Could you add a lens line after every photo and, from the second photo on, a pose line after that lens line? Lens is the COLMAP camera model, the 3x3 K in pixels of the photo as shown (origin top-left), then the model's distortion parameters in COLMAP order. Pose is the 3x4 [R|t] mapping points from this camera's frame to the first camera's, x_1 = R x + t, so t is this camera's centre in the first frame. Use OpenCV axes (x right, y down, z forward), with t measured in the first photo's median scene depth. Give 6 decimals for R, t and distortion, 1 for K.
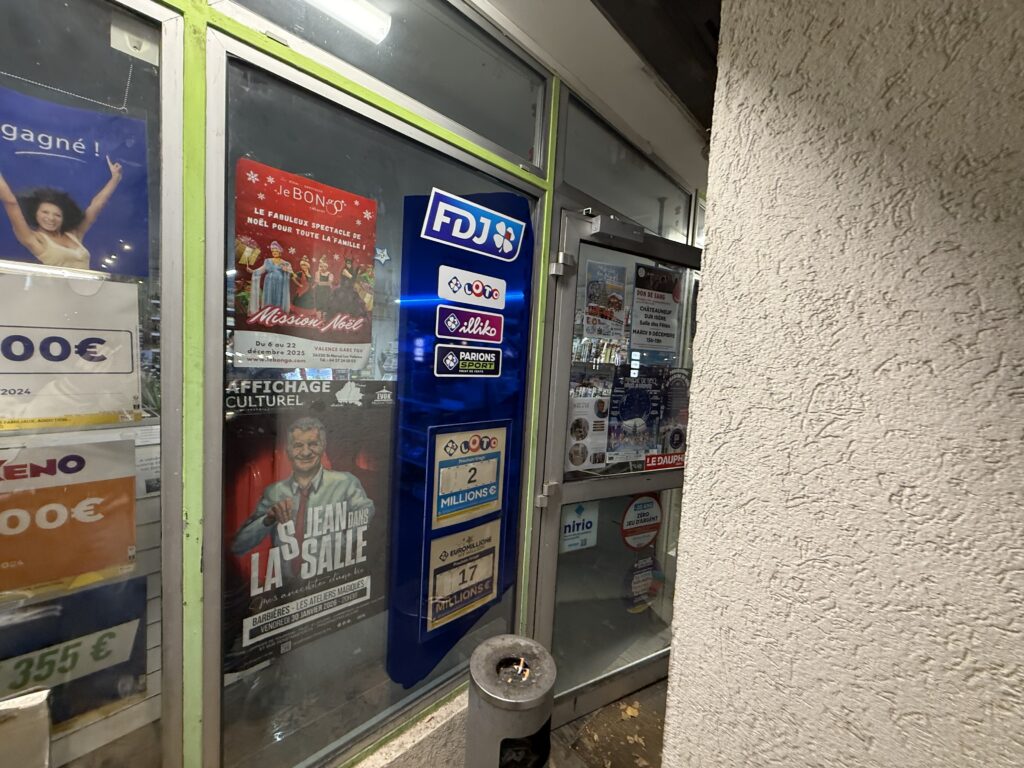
lens RADIAL K [[410.3, 0, 507.9], [0, 410.3, 382.6], [0, 0, 1]] dist [0.001049, 0.000246]
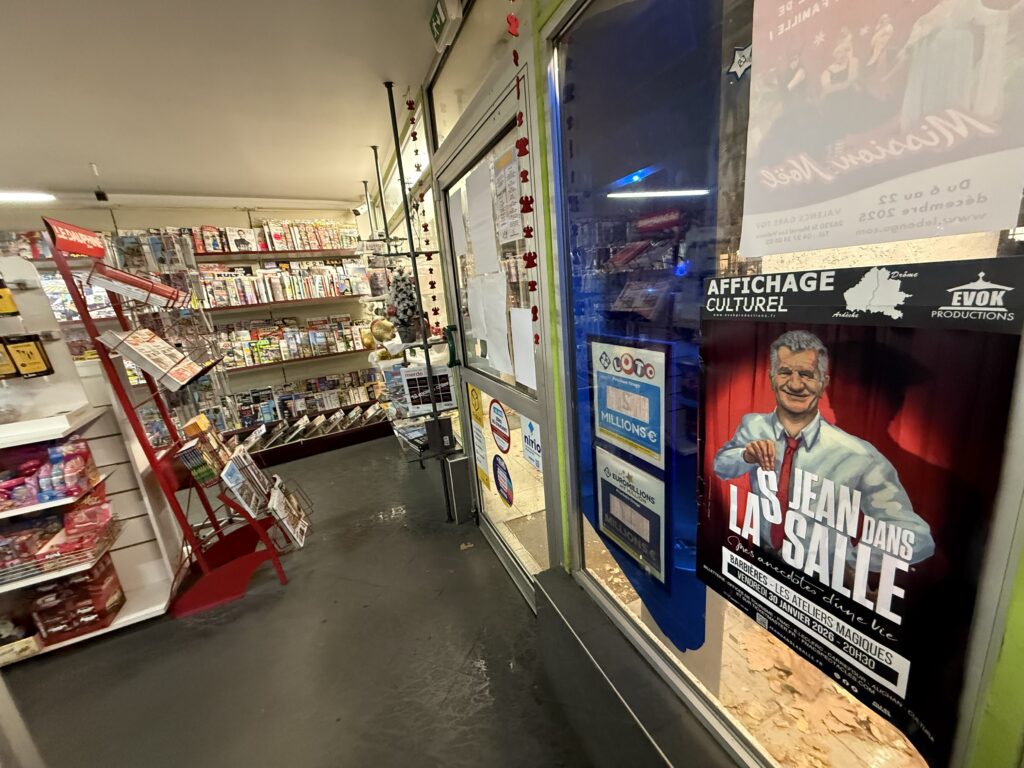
lens RADIAL K [[410.3, 0, 508.1], [0, 410.3, 380.2], [0, 0, 1]] dist [0.001049, 0.000246]
pose [[-0.365363, 0.173935, -0.914471, 0.279206], [0.016492, 0.983443, 0.180465, 0.035664], [0.930719, 0.050854, -0.362182, 0.807706]]
